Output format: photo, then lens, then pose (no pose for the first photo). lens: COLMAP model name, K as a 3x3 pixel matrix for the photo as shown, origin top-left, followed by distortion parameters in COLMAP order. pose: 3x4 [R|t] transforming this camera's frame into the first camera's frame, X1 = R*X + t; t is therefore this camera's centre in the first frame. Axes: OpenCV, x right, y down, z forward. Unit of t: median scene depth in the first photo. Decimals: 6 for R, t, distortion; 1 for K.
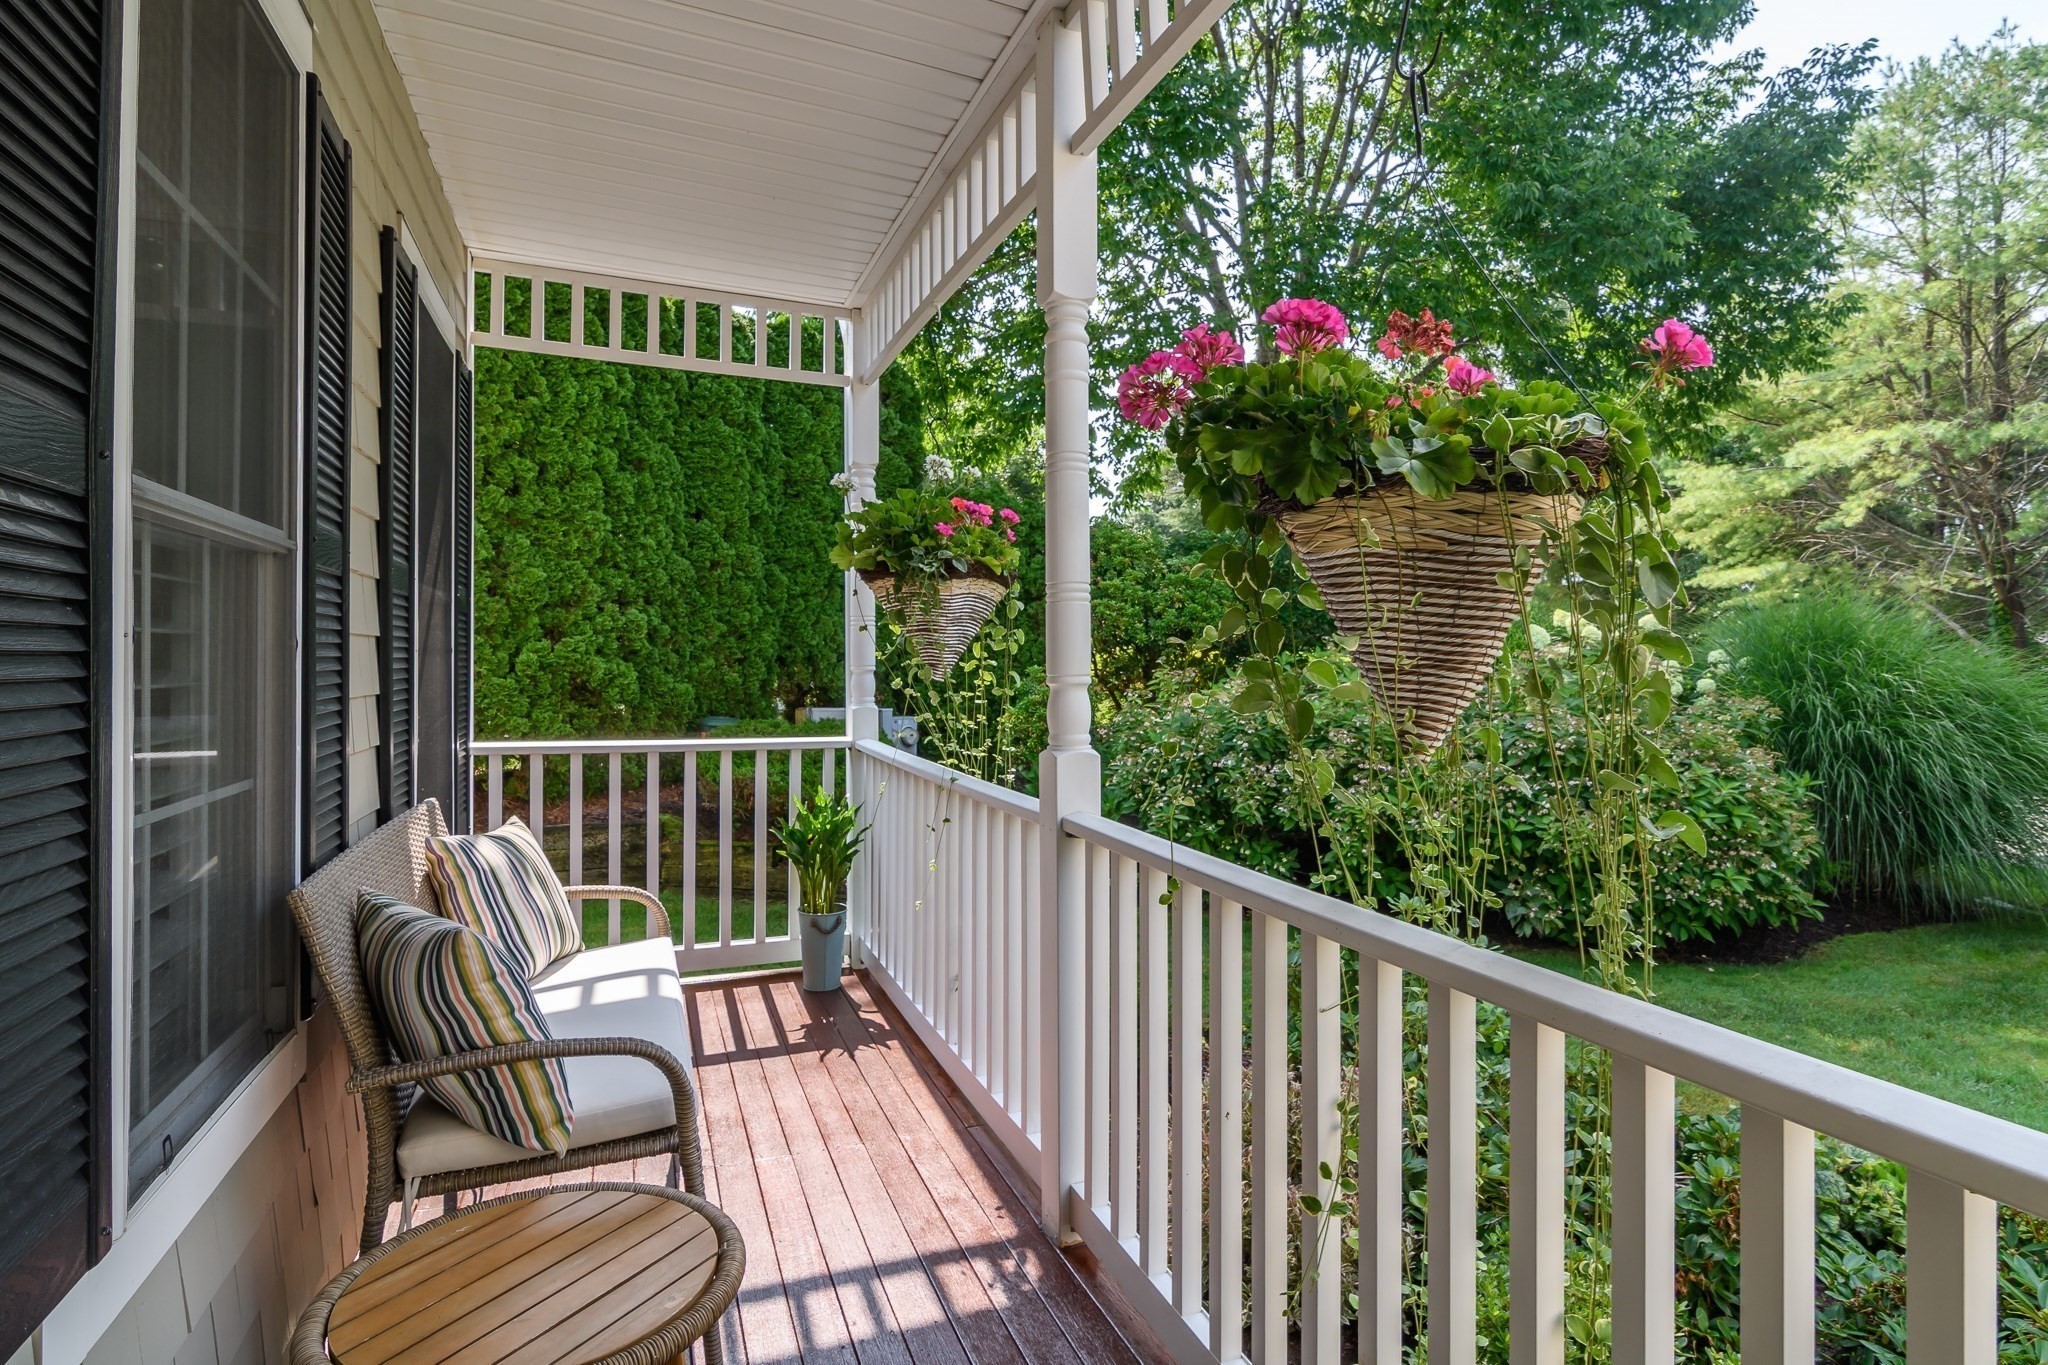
lens RADIAL K [[1032.8, 0, 1028.3], [0, 1032.8, 664.0], [0, 0, 1]] dist [-0.010488, -0.000395]
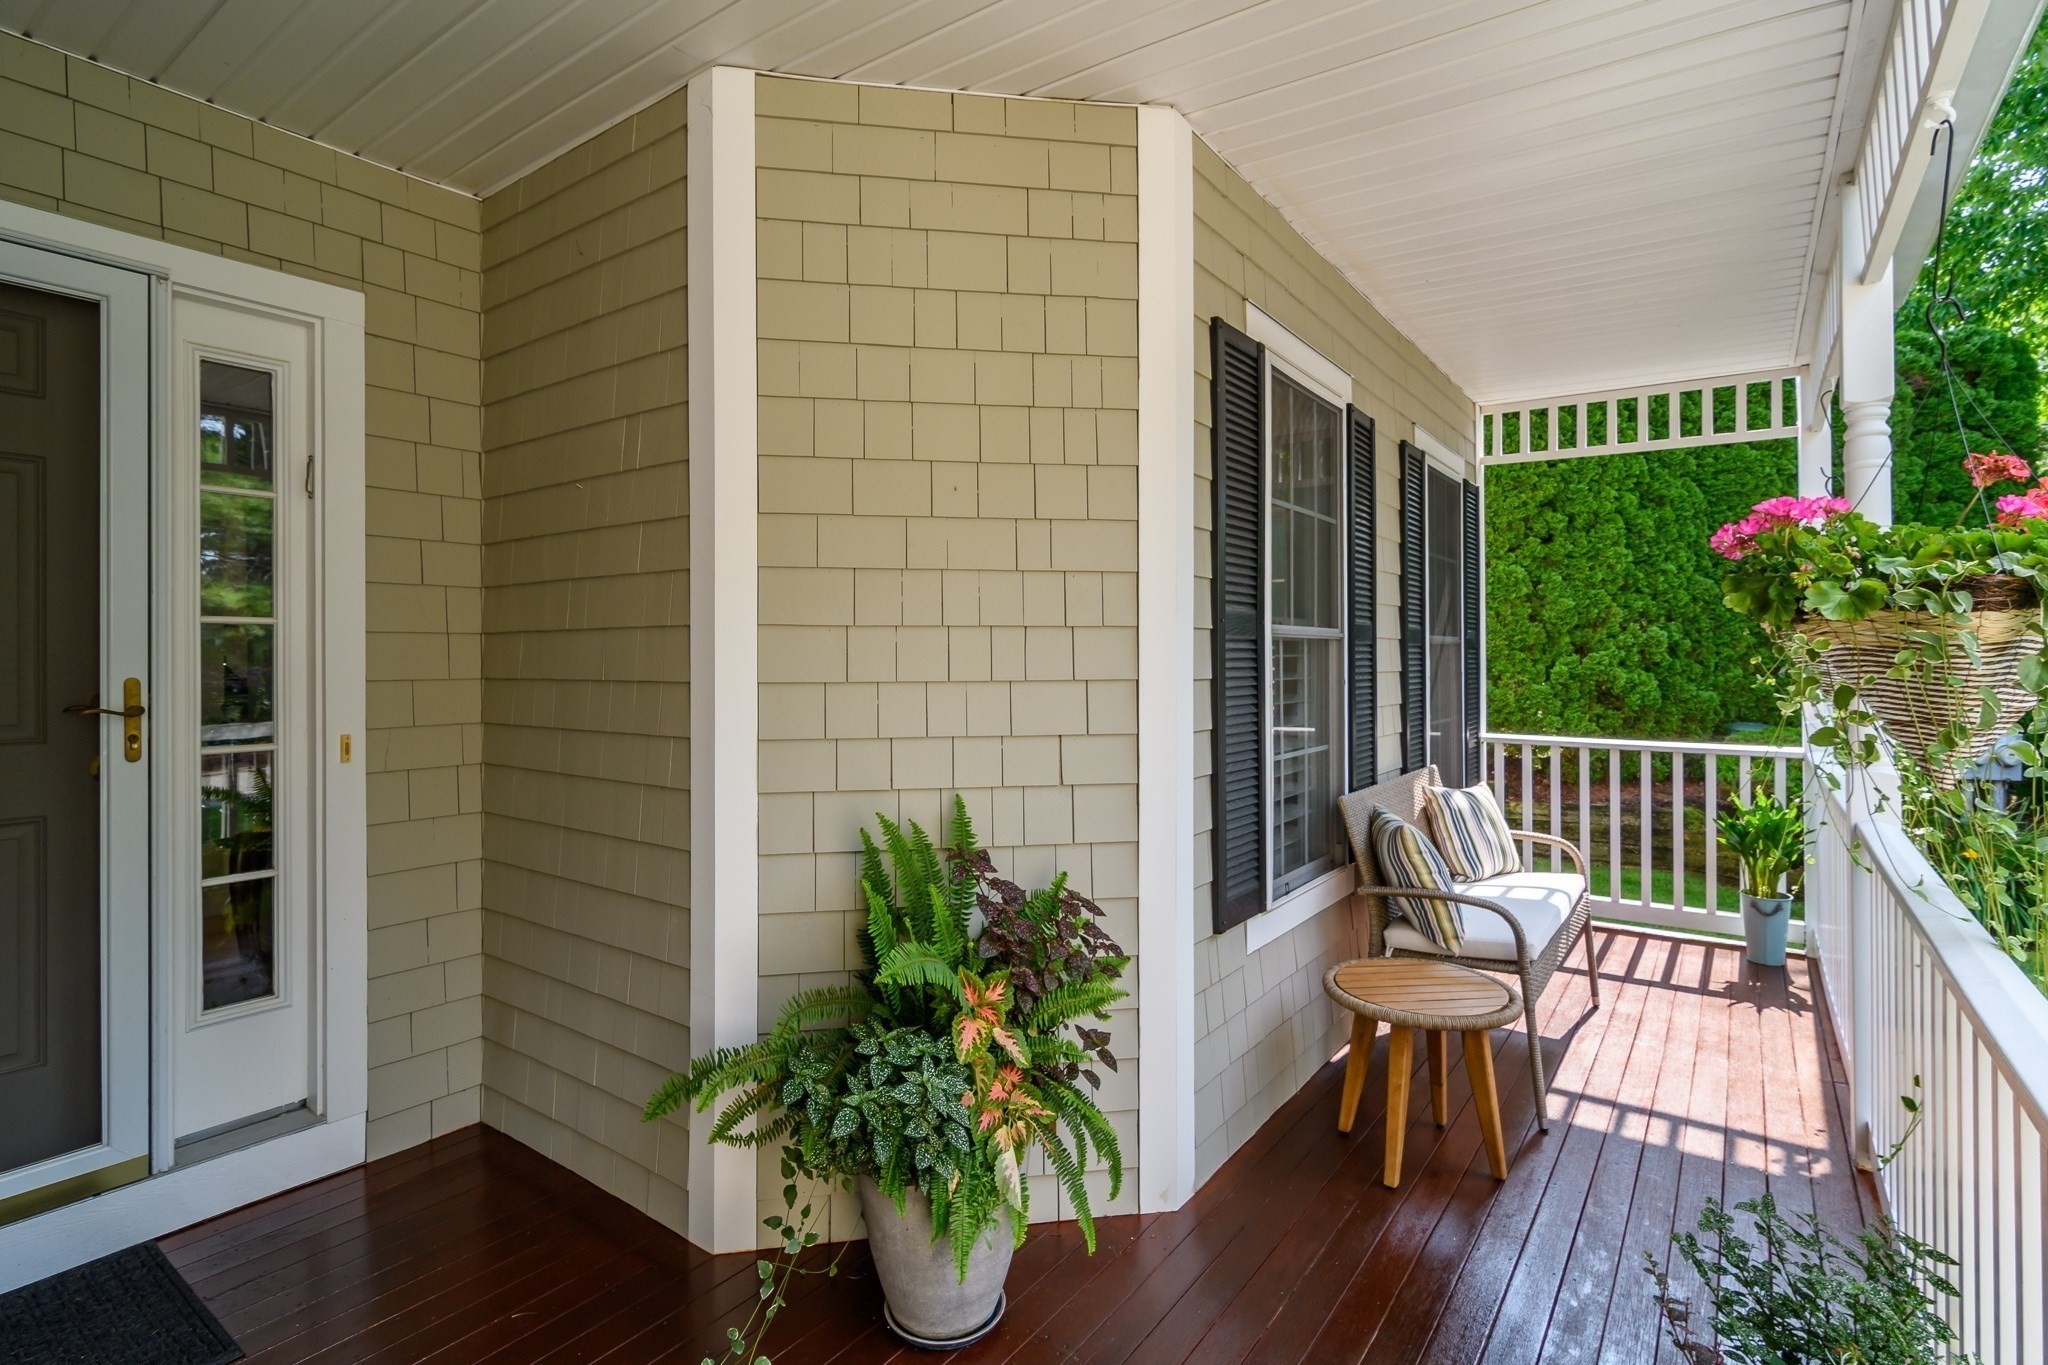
lens RADIAL K [[985.6, 0, 1027.7], [0, 985.6, 659.2], [0, 0, 1]] dist [-0.000971, -0.000052]
pose [[0.514939, -0.004786, -0.857214, 0.358512], [0.007502, 0.999971, -0.001077, -0.036221], [0.857194, -0.005876, 0.514960, -0.312151]]
